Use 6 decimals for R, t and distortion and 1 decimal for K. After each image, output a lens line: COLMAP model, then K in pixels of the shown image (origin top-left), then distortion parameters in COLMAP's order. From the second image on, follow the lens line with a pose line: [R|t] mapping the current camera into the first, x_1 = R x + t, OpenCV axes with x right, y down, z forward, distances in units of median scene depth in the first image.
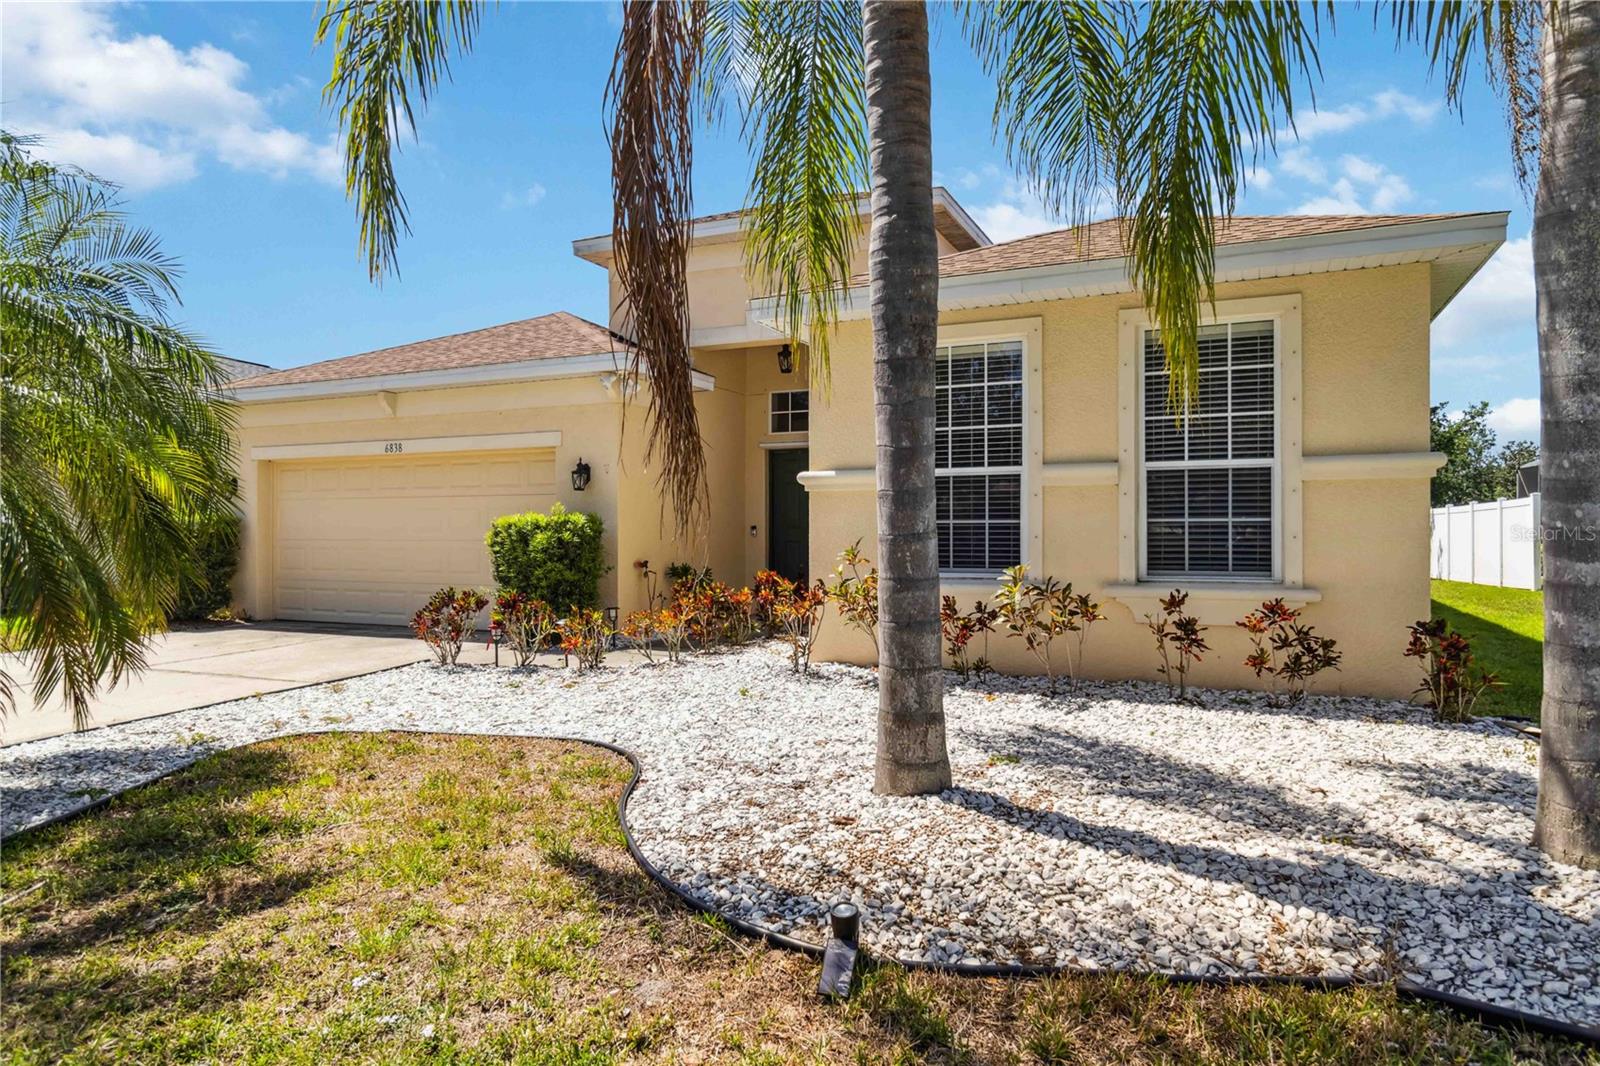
lens RADIAL K [[1010.8, 0, 800.0], [0, 1010.8, 533.0], [0, 0, 1]] dist [0.000414, -0.000030]
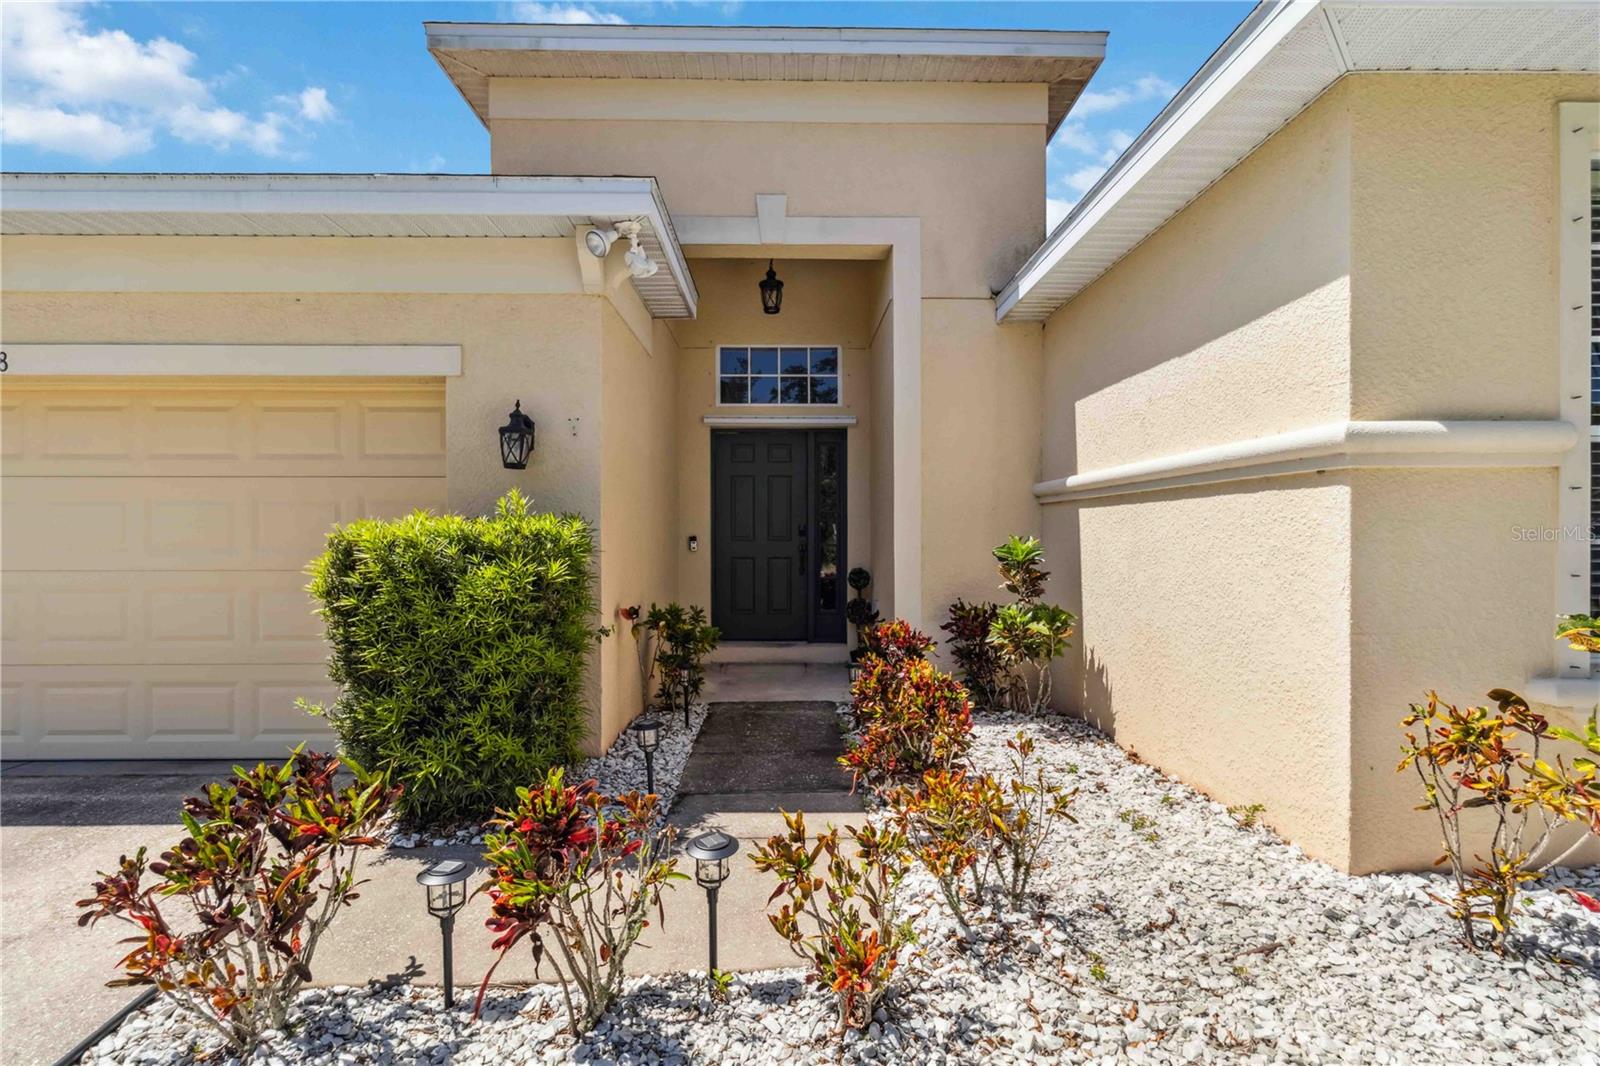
lens RADIAL K [[754.6, 0, 800.0], [0, 754.6, 533.0], [0, 0, 1]] dist [0.003956, 0.000665]
pose [[0.900314, 0.000036, 0.435241, -0.267793], [0.000416, 0.999999, -0.000944, -0.011540], [-0.435240, 0.001031, 0.900314, 0.653137]]
